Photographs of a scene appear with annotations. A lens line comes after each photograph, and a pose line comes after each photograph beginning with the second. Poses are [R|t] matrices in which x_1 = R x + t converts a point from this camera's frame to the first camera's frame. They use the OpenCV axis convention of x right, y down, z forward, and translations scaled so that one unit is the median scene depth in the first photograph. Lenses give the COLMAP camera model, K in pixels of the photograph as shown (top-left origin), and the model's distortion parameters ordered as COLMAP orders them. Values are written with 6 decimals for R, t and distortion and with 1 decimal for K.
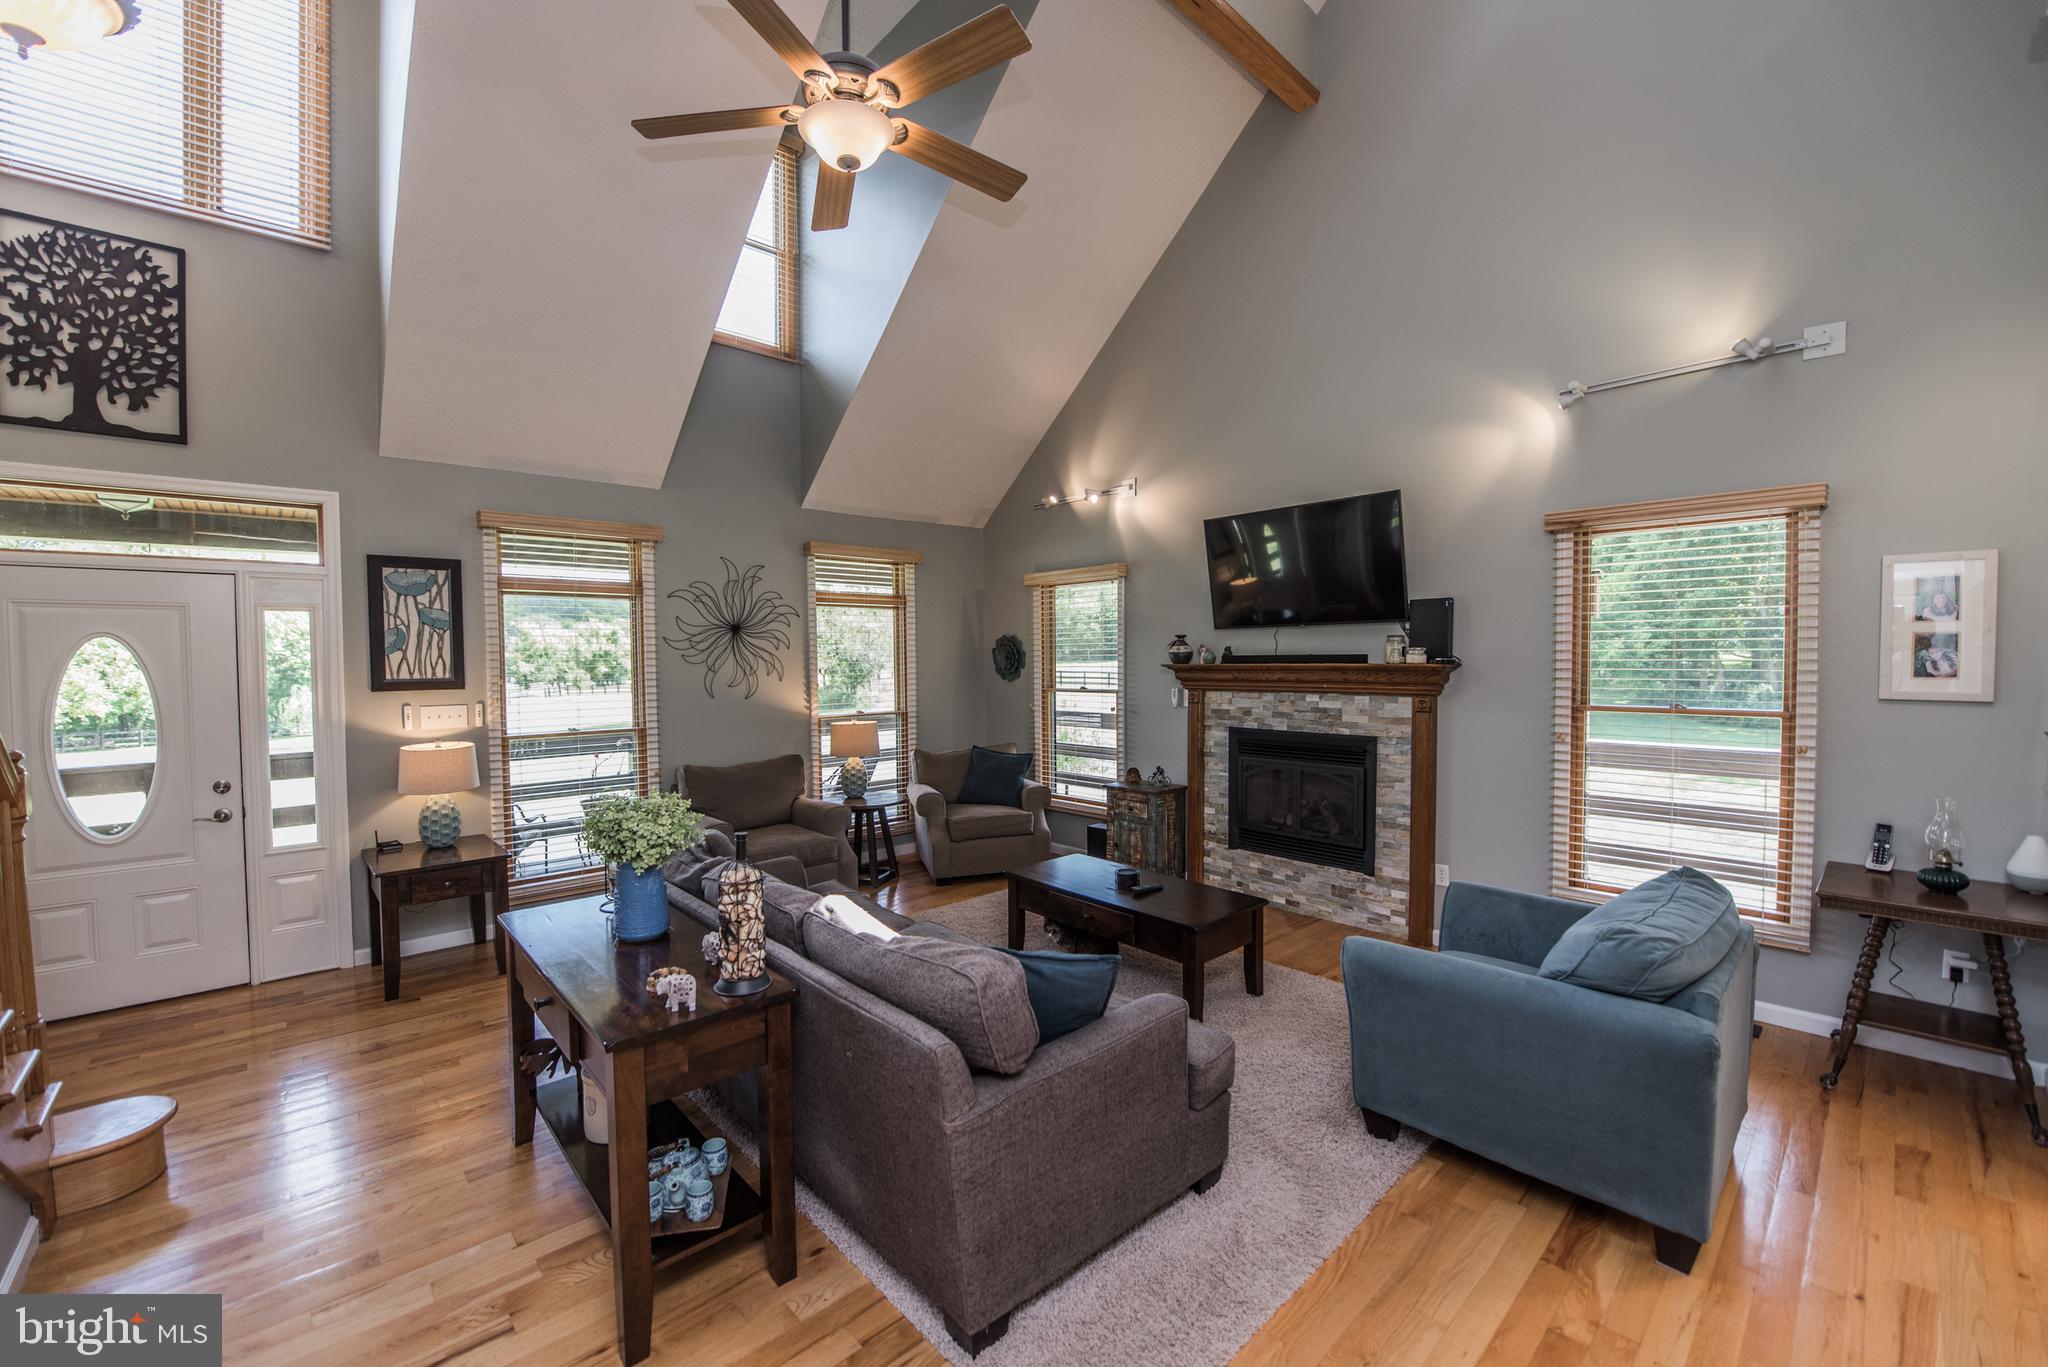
lens RADIAL K [[814.9, 0, 1019.4], [0, 814.9, 682.8], [0, 0, 1]] dist [-0.016594, -0.001538]
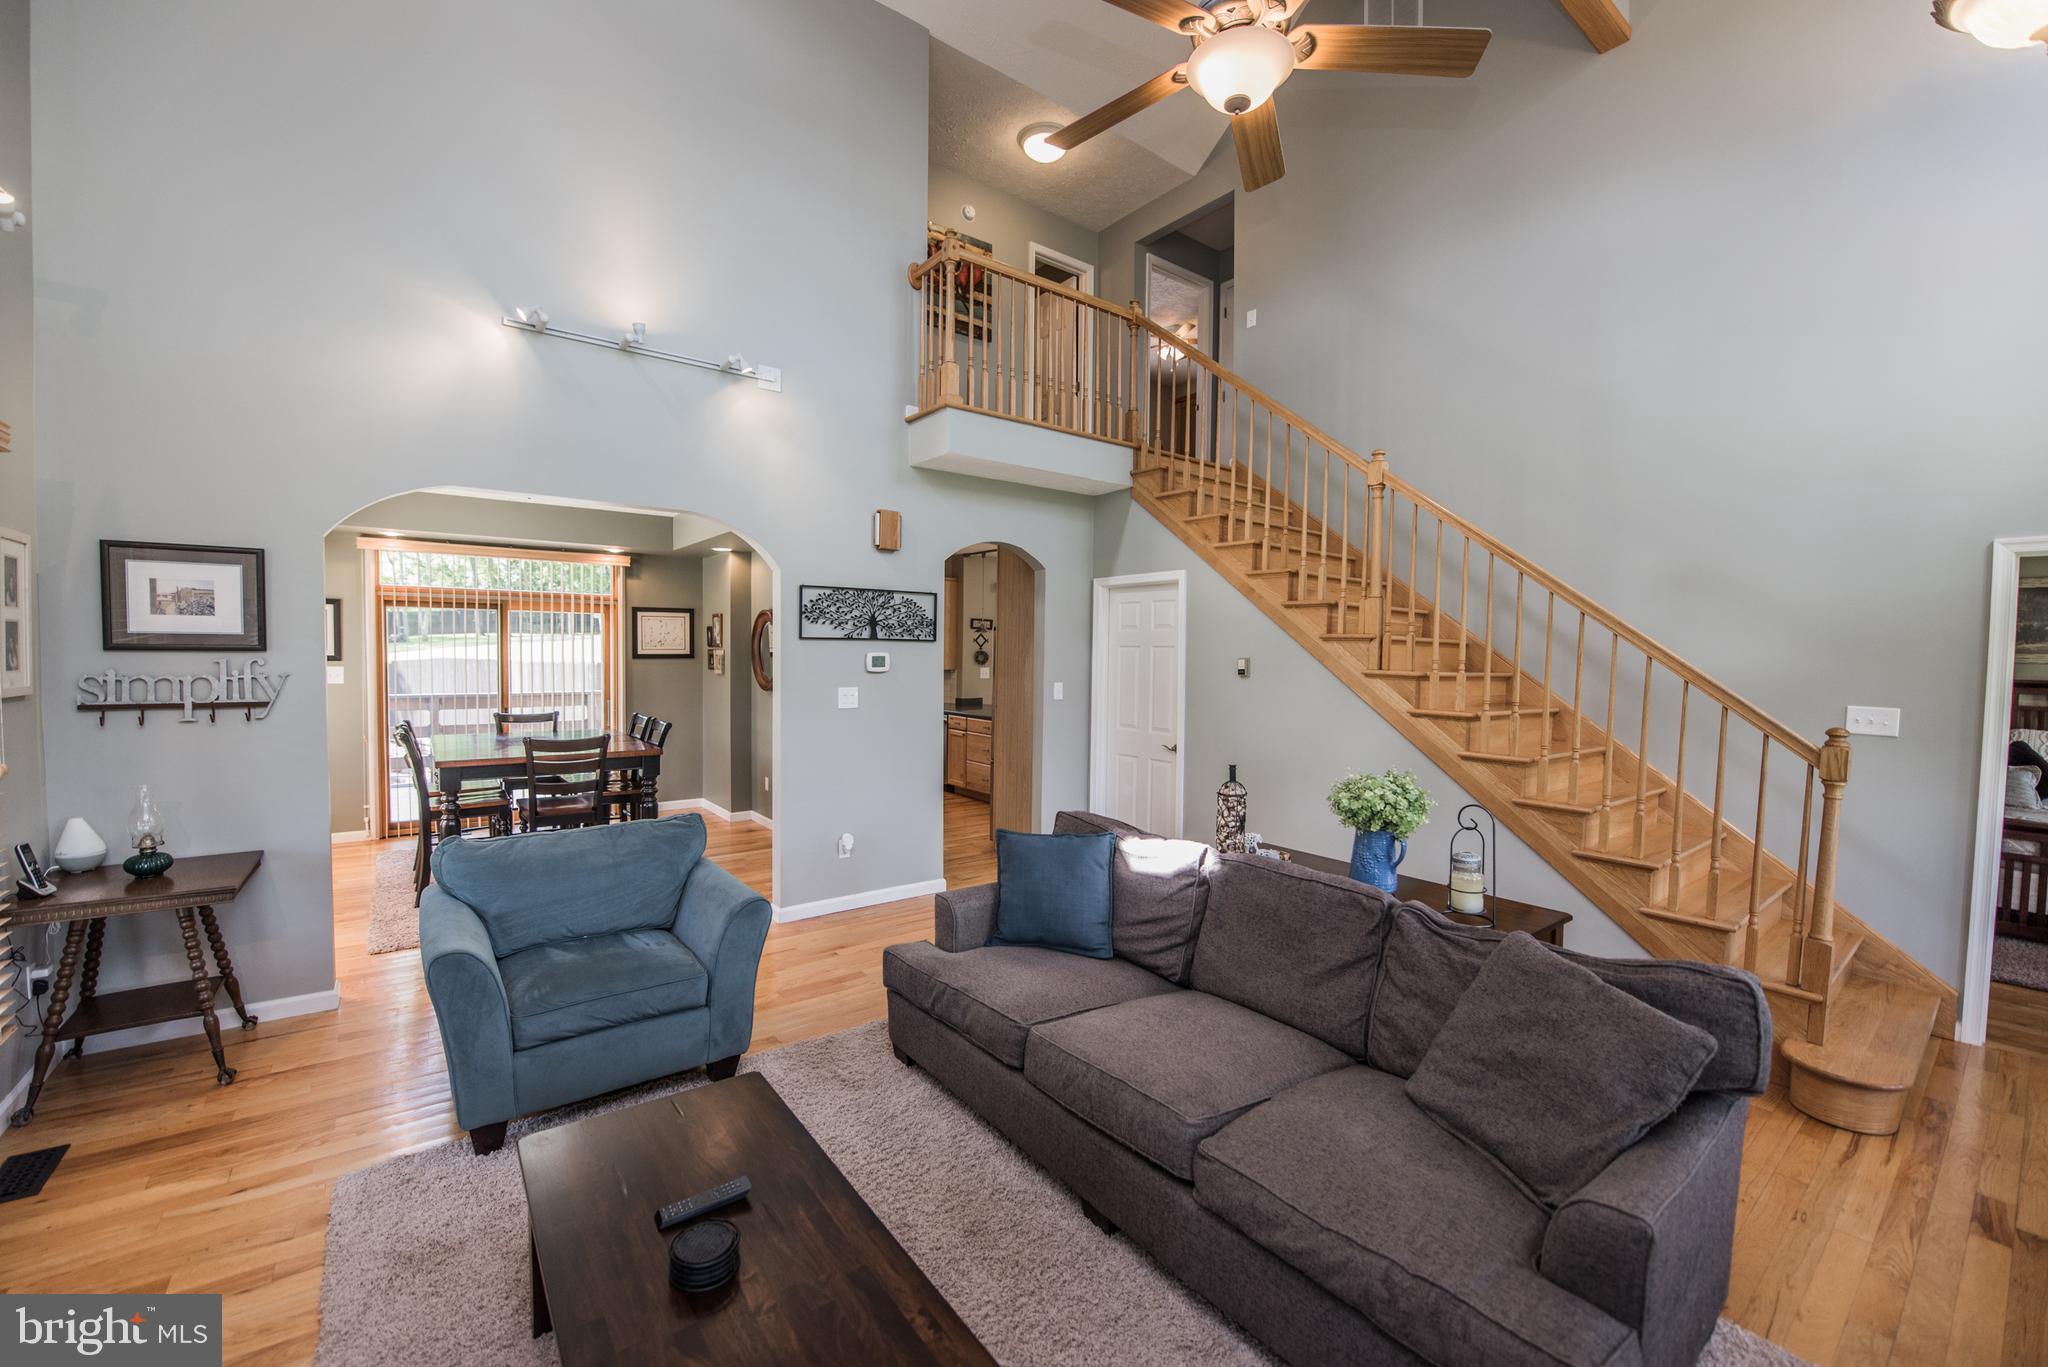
lens RADIAL K [[814.9, 0, 1019.4], [0, 814.9, 682.8], [0, 0, 1]] dist [-0.016594, -0.001538]
pose [[-0.995860, -0.010513, 0.090295, -0.030223], [-0.004325, 0.997645, 0.068452, -0.036720], [-0.090802, 0.067778, -0.993560, 1.110827]]
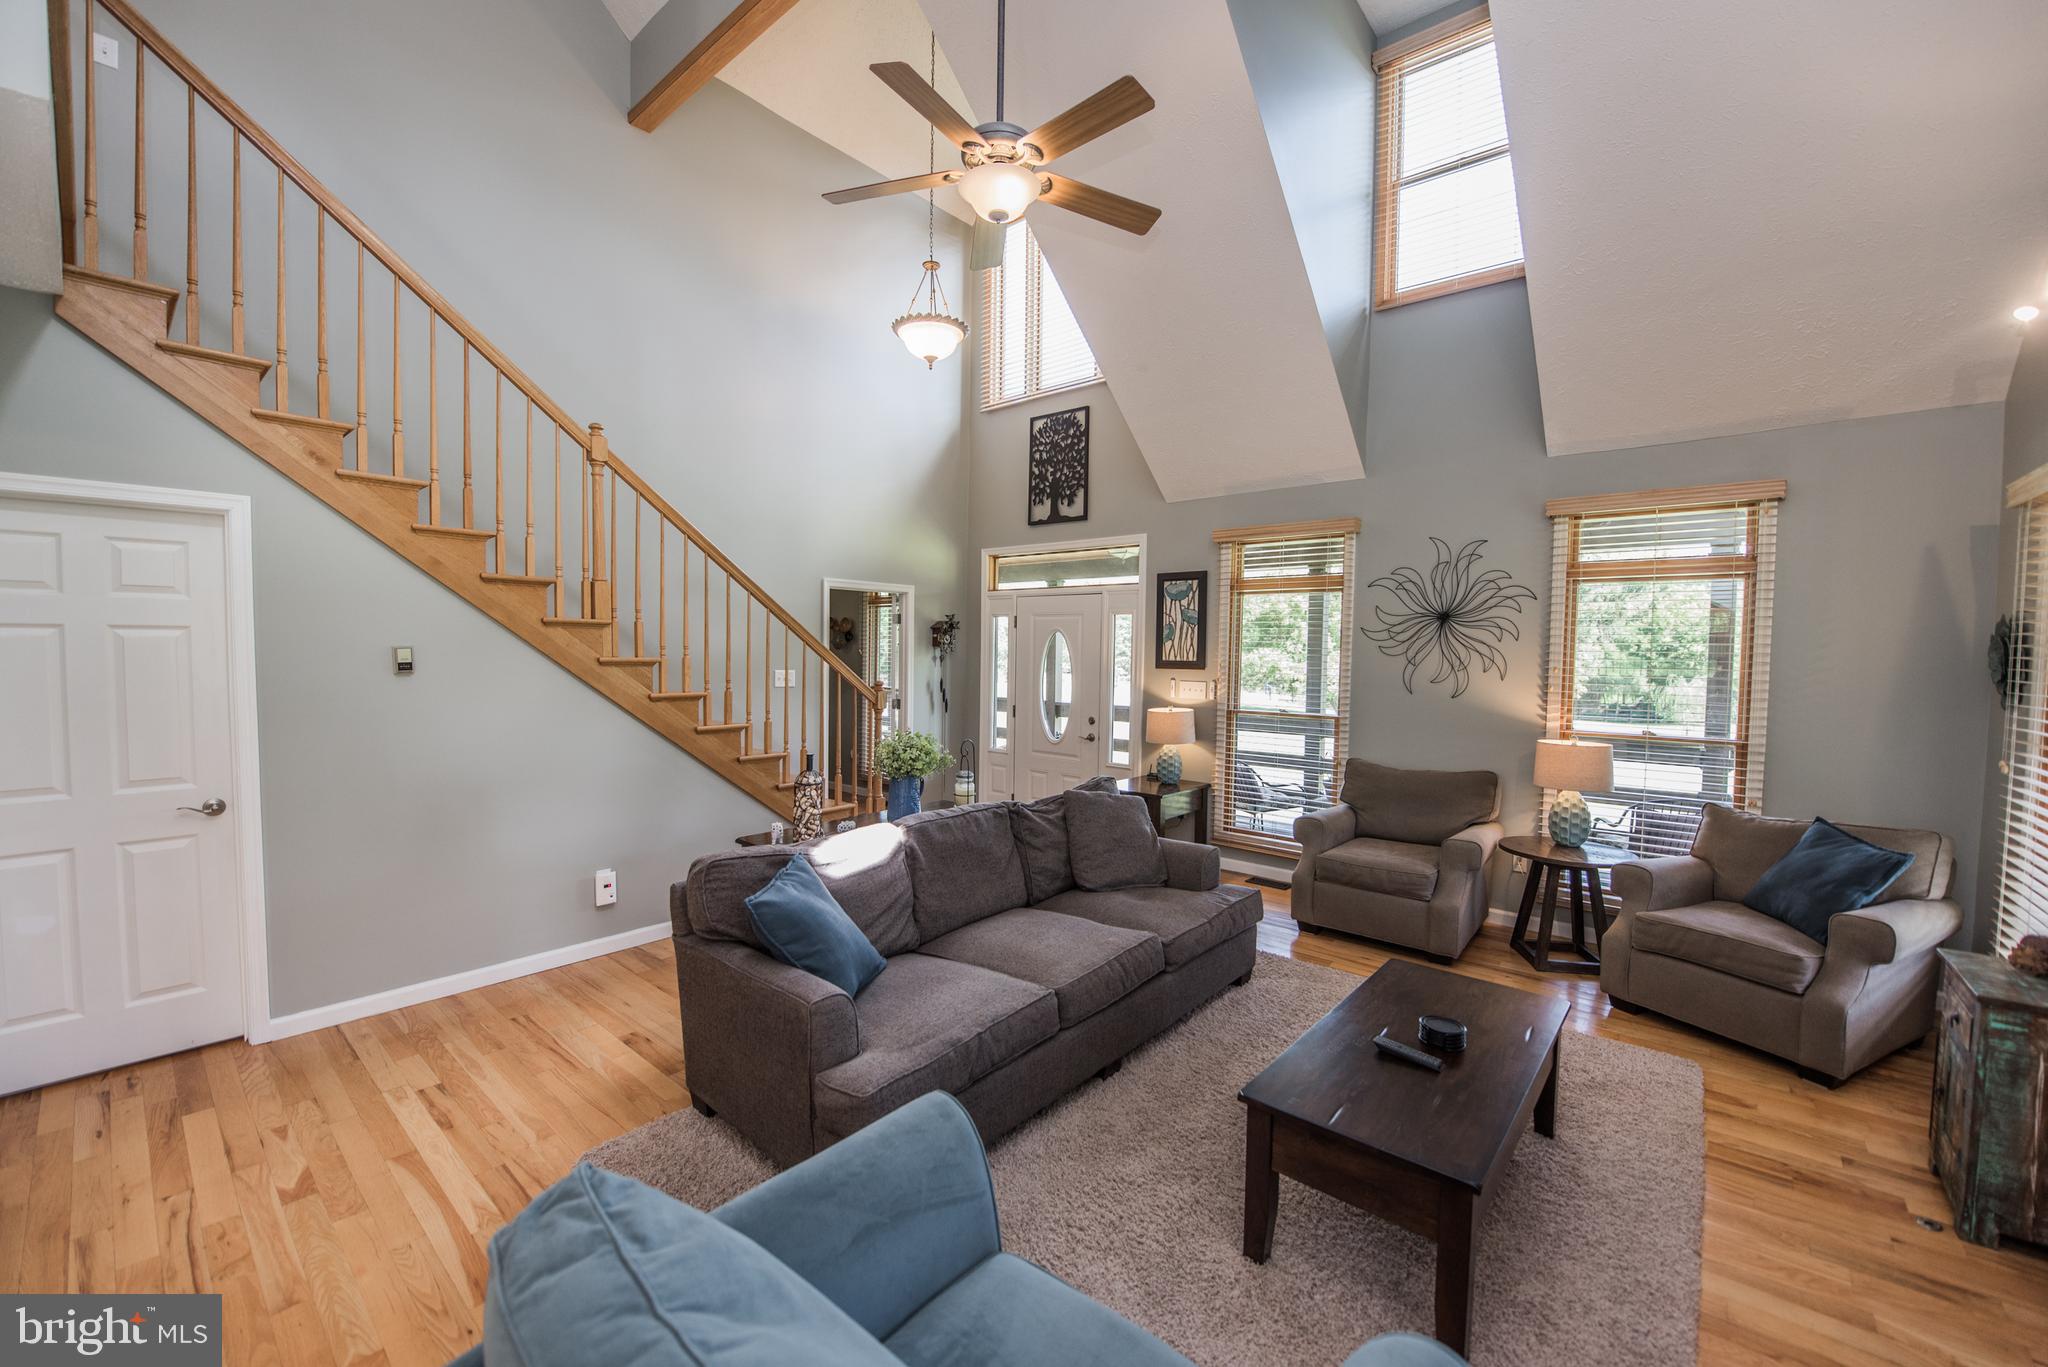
lens RADIAL K [[814.9, 0, 1019.4], [0, 814.9, 682.8], [0, 0, 1]] dist [-0.016594, -0.001538]
pose [[0.111794, 0.054490, -0.992236, 0.547008], [-0.044039, 0.997786, 0.049832, -0.022185], [0.992755, 0.038126, 0.113946, 0.519601]]
